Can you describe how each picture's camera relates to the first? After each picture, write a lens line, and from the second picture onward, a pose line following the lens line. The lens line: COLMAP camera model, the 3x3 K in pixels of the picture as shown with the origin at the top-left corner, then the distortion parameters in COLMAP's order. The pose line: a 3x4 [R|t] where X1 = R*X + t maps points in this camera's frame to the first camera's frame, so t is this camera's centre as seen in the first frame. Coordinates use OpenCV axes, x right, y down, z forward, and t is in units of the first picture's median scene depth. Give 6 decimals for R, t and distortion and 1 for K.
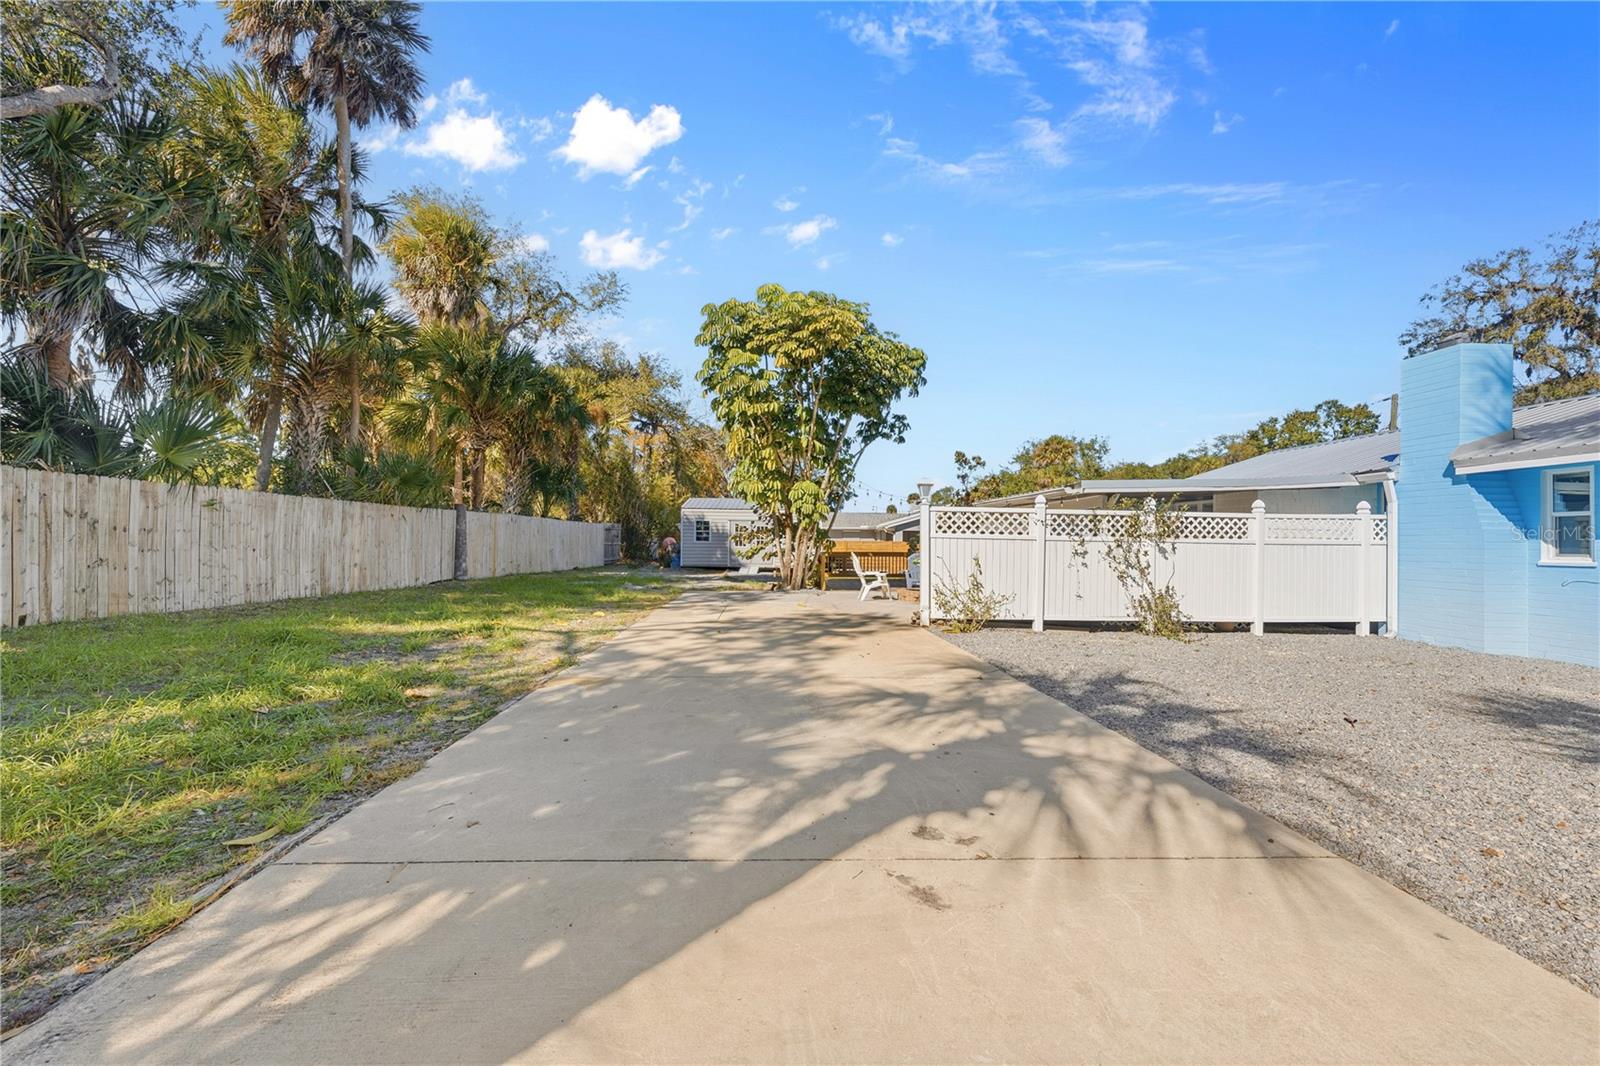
lens RADIAL K [[556.0, 0, 800.0], [0, 556.0, 533.0], [0, 0, 1]] dist [0.001692, -0.000125]
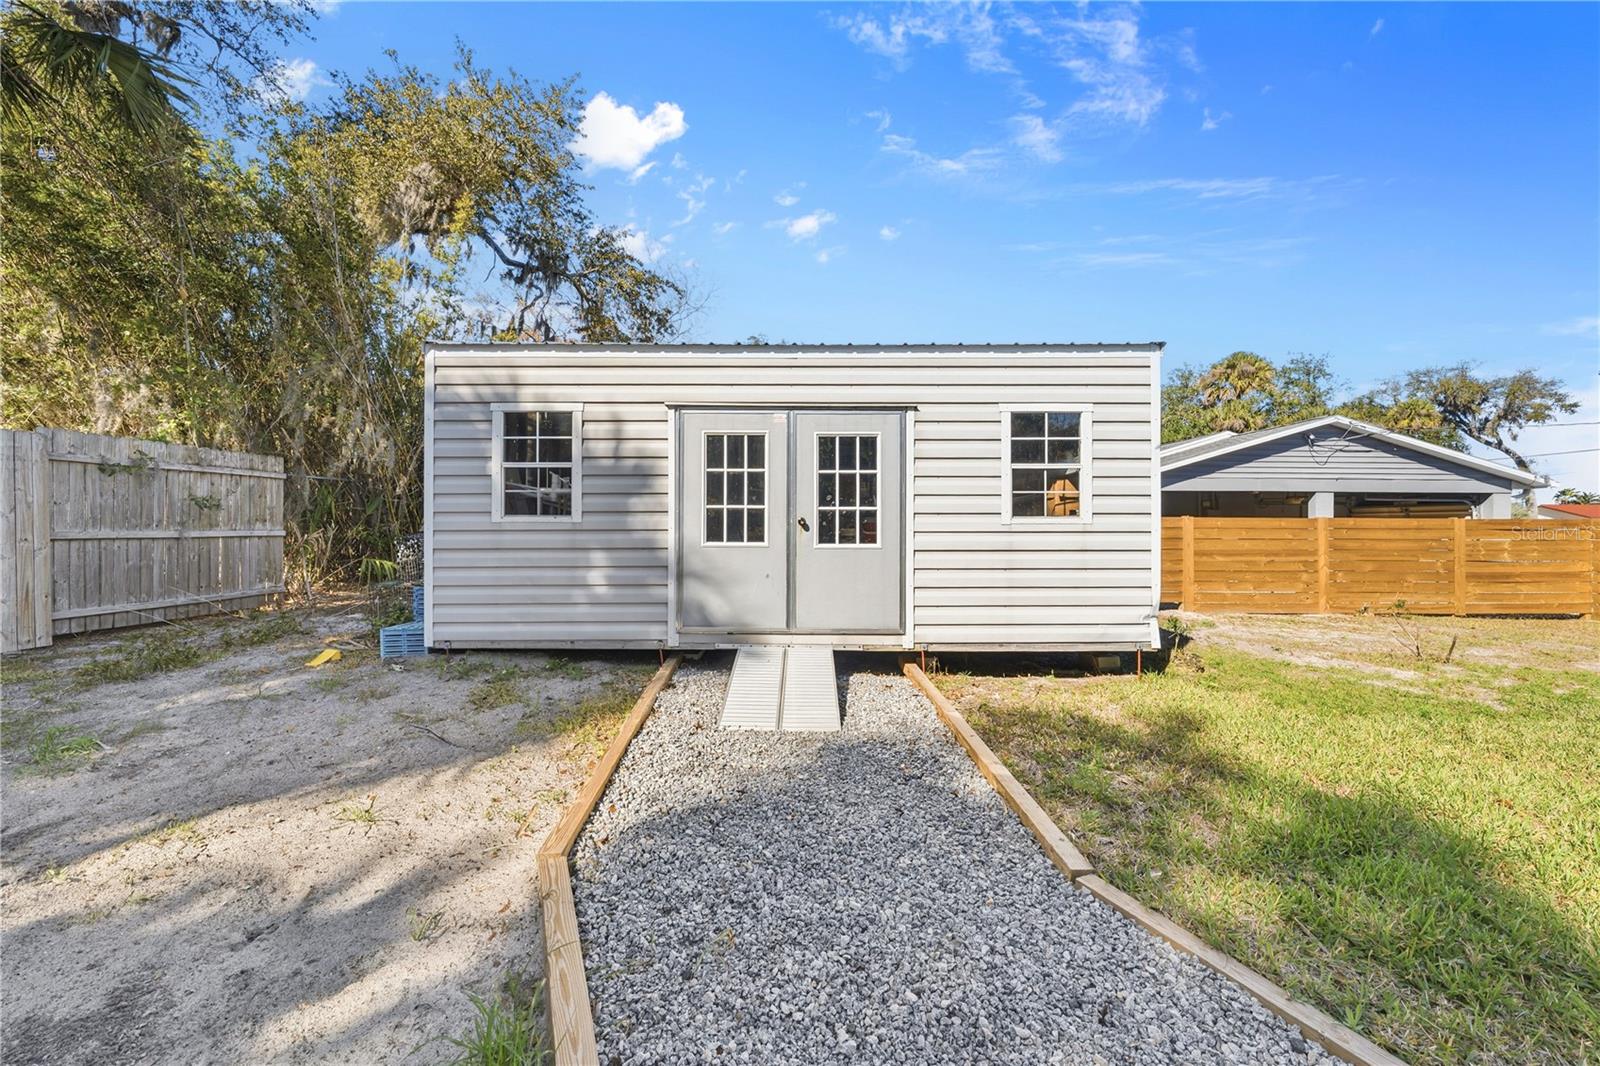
lens RADIAL K [[556.0, 0, 800.0], [0, 556.0, 533.0], [0, 0, 1]] dist [0.001692, -0.000125]
pose [[0.999697, -0.018092, -0.016698, -0.210676], [0.018403, 0.999656, 0.018685, 0.051893], [0.016355, -0.018986, 0.999686, 2.174008]]
